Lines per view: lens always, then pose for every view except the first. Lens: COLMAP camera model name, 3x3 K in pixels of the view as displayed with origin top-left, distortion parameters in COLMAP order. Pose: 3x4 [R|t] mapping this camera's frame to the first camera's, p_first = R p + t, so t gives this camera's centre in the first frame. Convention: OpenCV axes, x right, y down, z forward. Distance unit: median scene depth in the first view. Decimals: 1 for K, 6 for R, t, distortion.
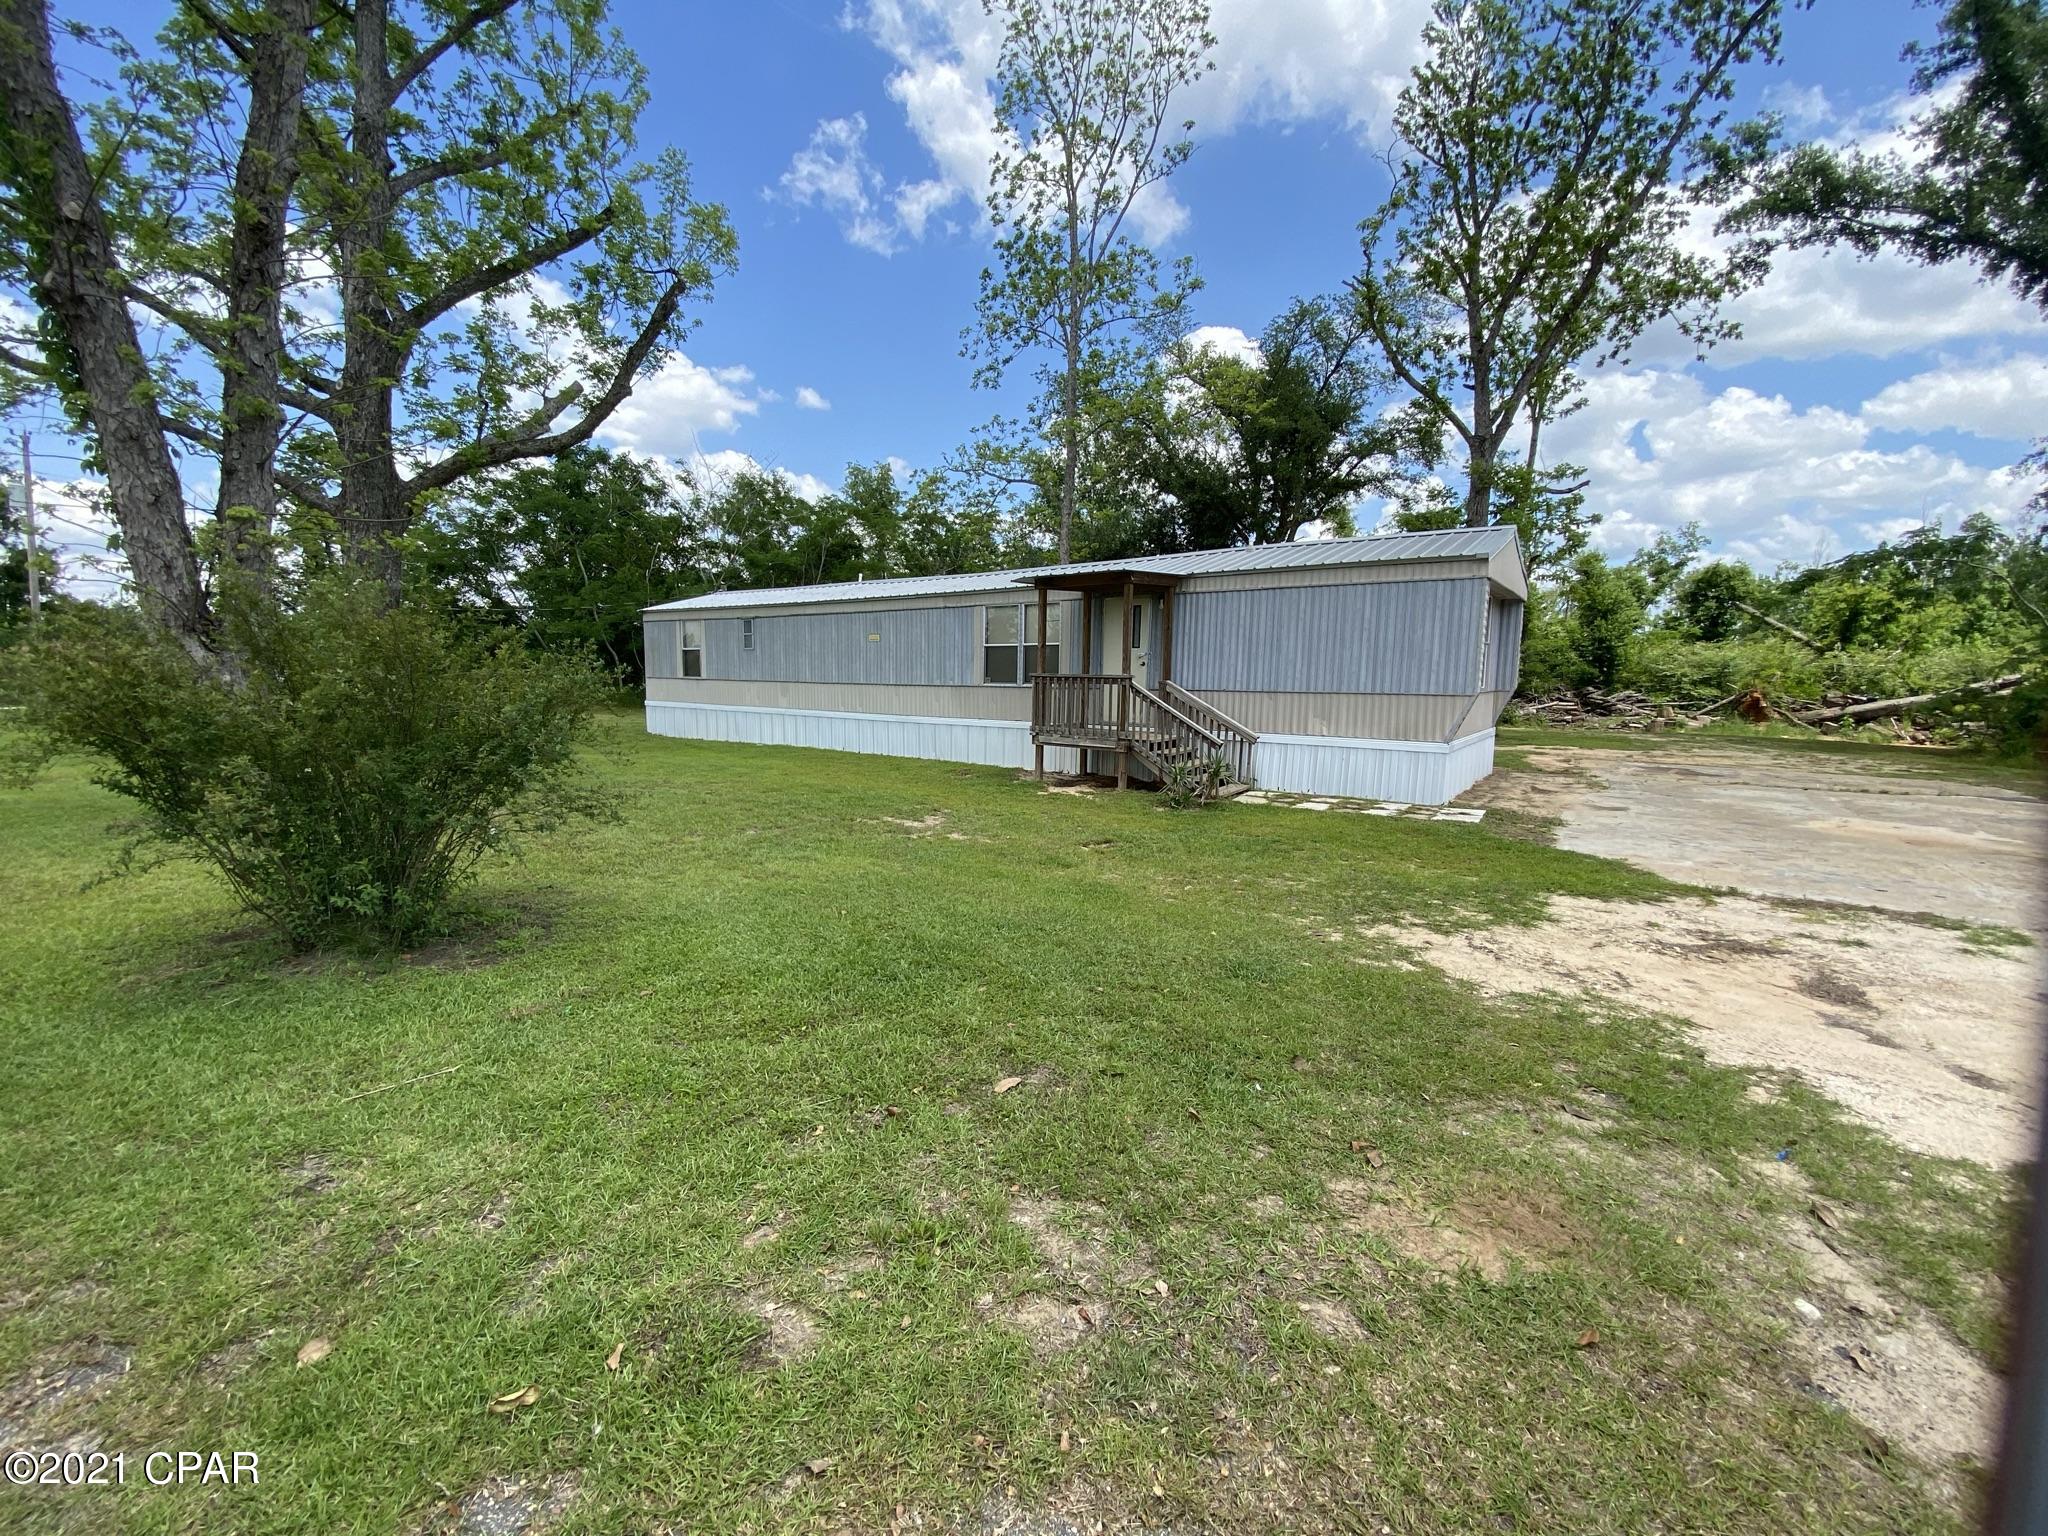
lens RADIAL K [[833.4, 0, 1025.9], [0, 833.4, 764.5], [0, 0, 1]] dist [-0.013477, -0.000656]
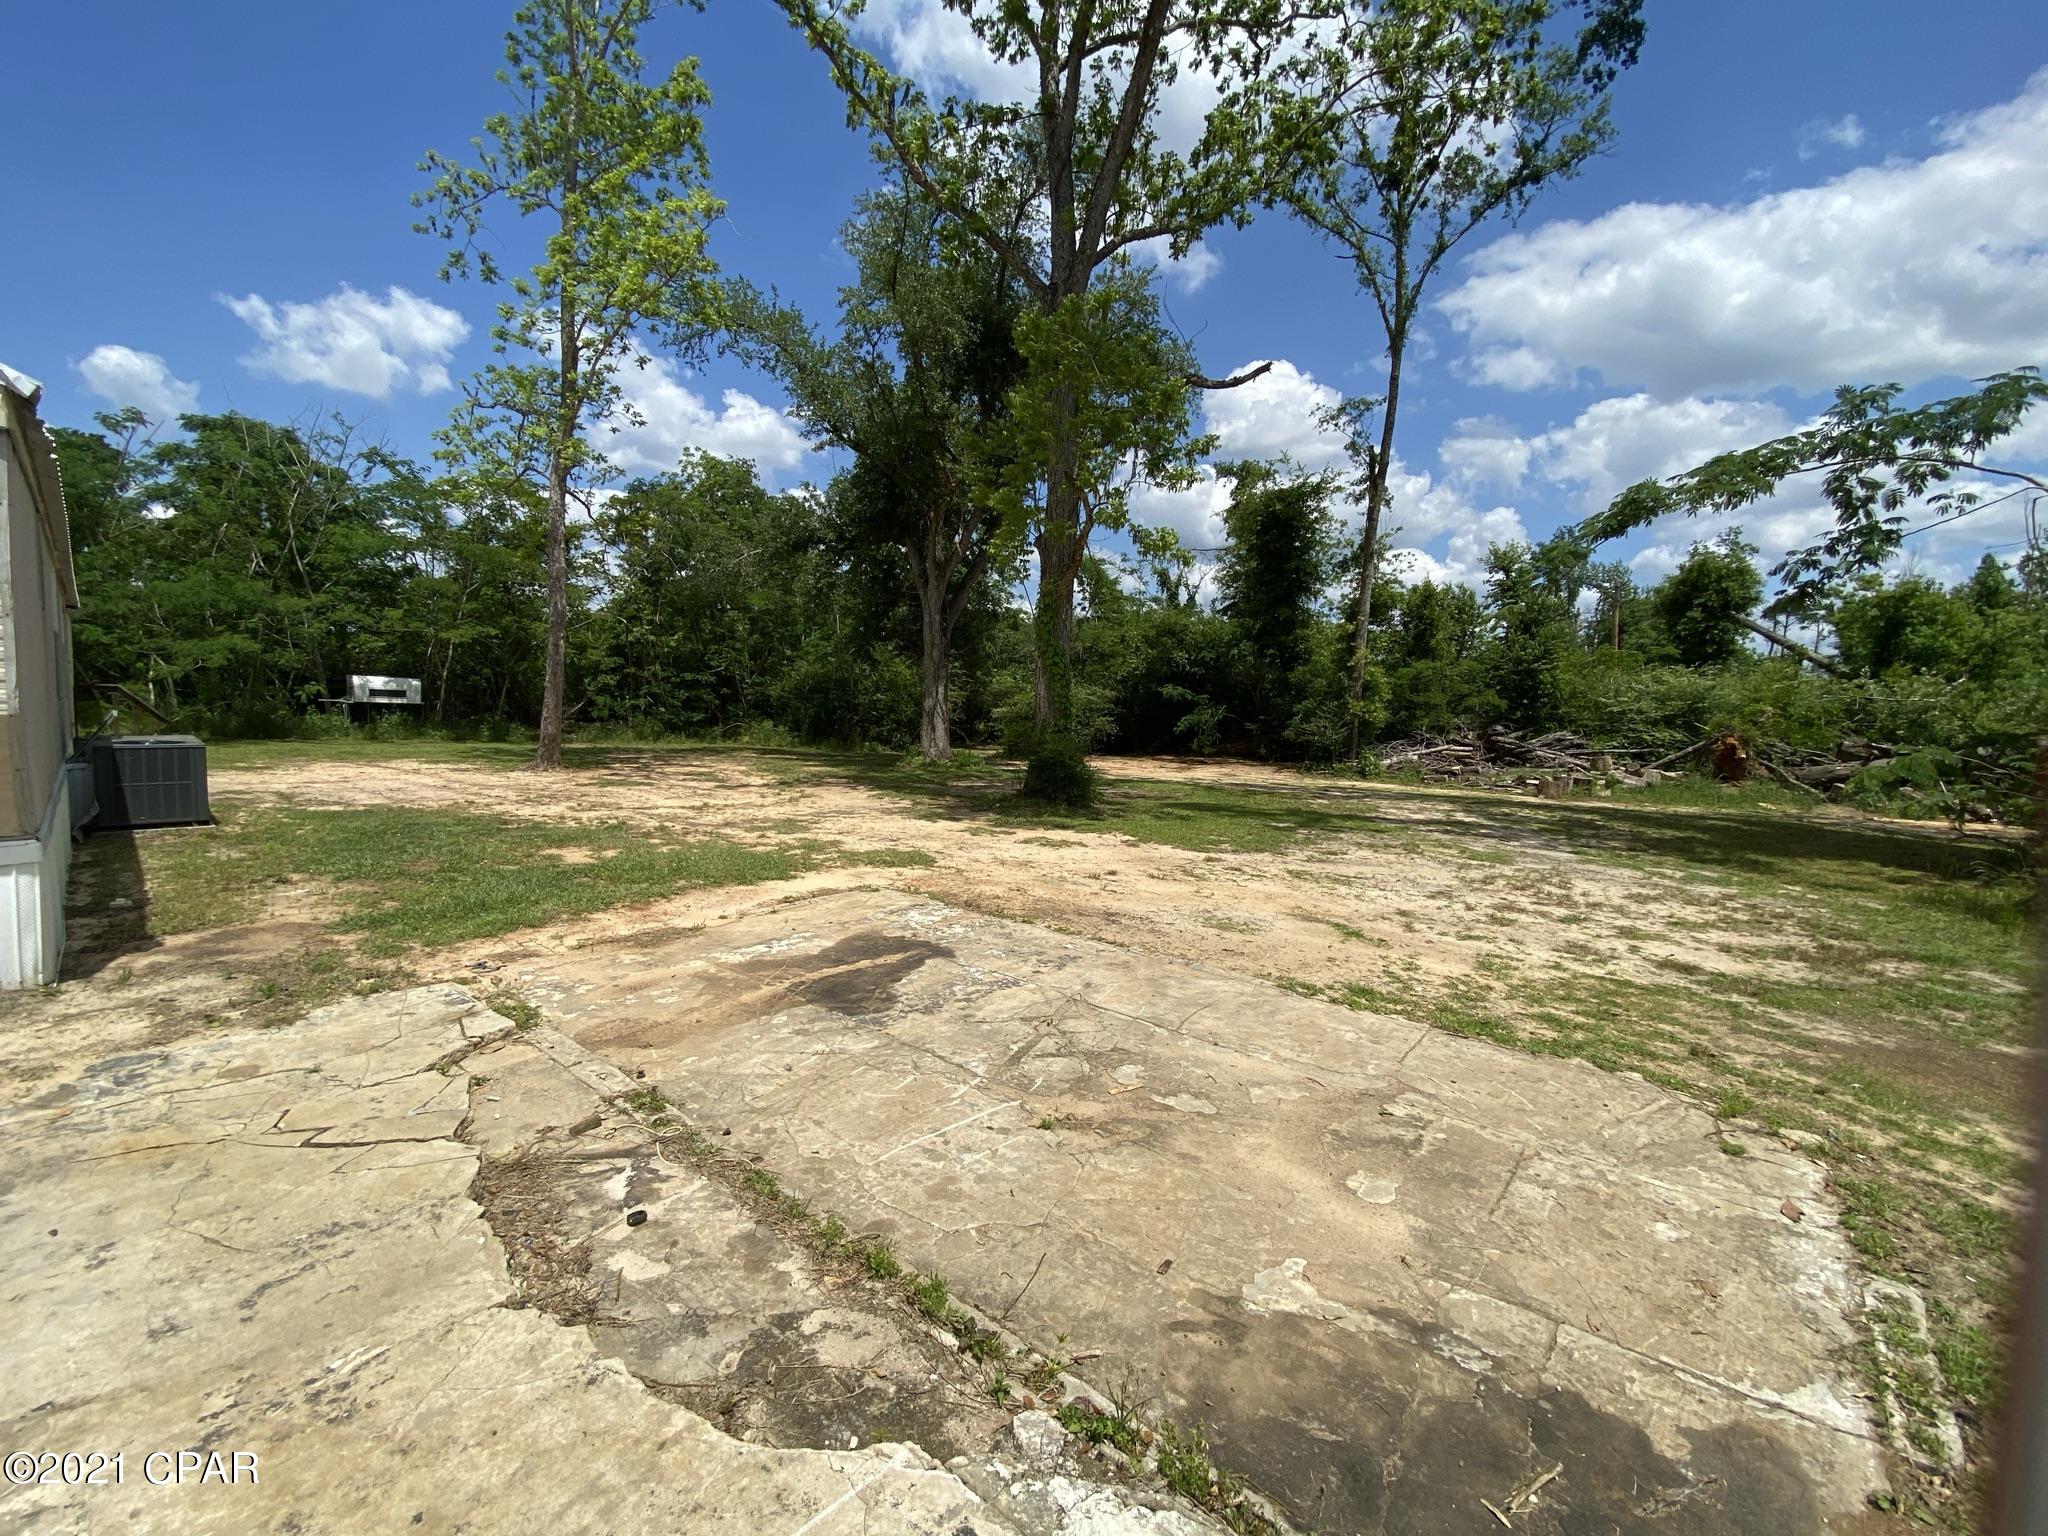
lens RADIAL K [[833.4, 0, 1021.2], [0, 833.4, 772.5], [0, 0, 1]] dist [-0.013477, -0.000656]
pose [[0.995650, 0.019224, -0.091172, 0.339834], [-0.021439, 0.999497, -0.023381, -0.027790], [0.090676, 0.025234, 0.995561, 0.248293]]
